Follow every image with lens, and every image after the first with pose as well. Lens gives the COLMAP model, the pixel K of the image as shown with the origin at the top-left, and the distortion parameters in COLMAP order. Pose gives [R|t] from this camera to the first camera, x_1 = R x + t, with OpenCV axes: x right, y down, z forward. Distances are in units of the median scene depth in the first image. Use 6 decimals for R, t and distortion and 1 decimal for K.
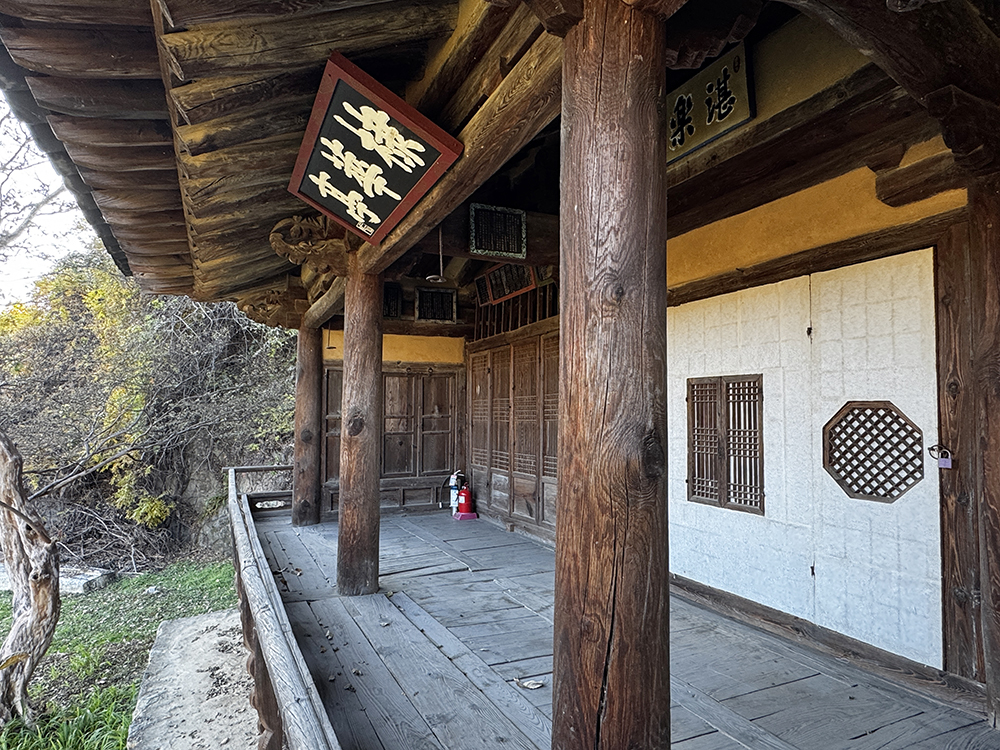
lens RADIAL K [[586.3, 0, 498.0], [0, 586.3, 381.1], [0, 0, 1]] dist [-0.008532, -0.000030]
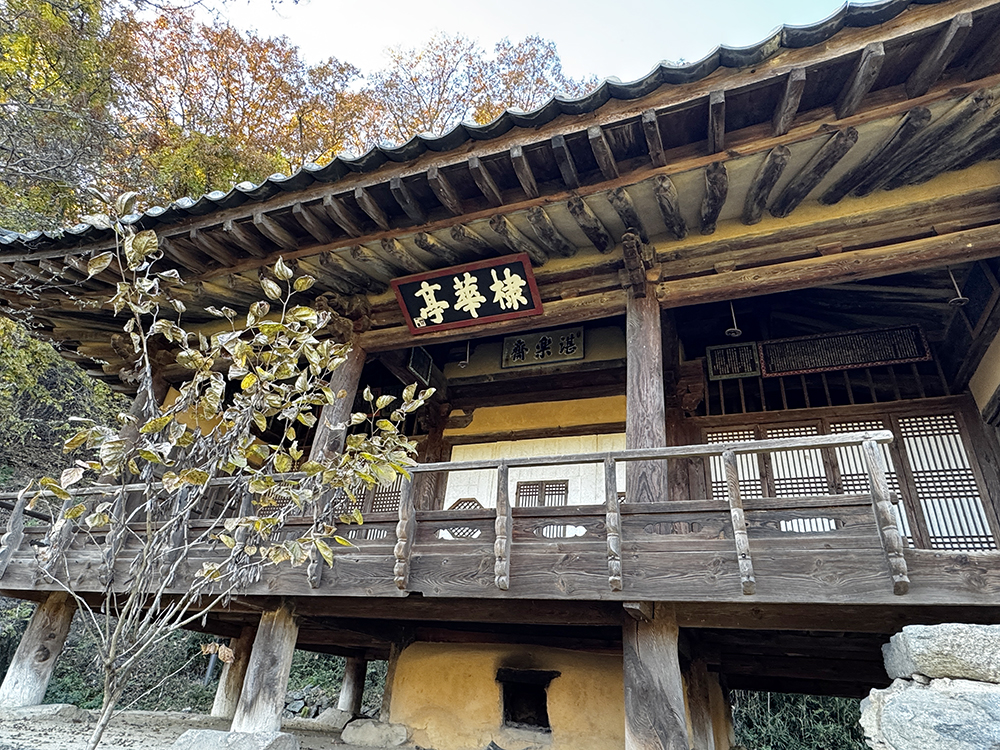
lens RADIAL K [[586.3, 0, 502.9], [0, 586.3, 373.8], [0, 0, 1]] dist [-0.008532, -0.000030]
pose [[0.723225, 0.393121, 0.567804, -1.019289], [-0.123344, 0.882483, -0.453884, 0.638064], [-0.679508, 0.258225, 0.686723, -0.275349]]
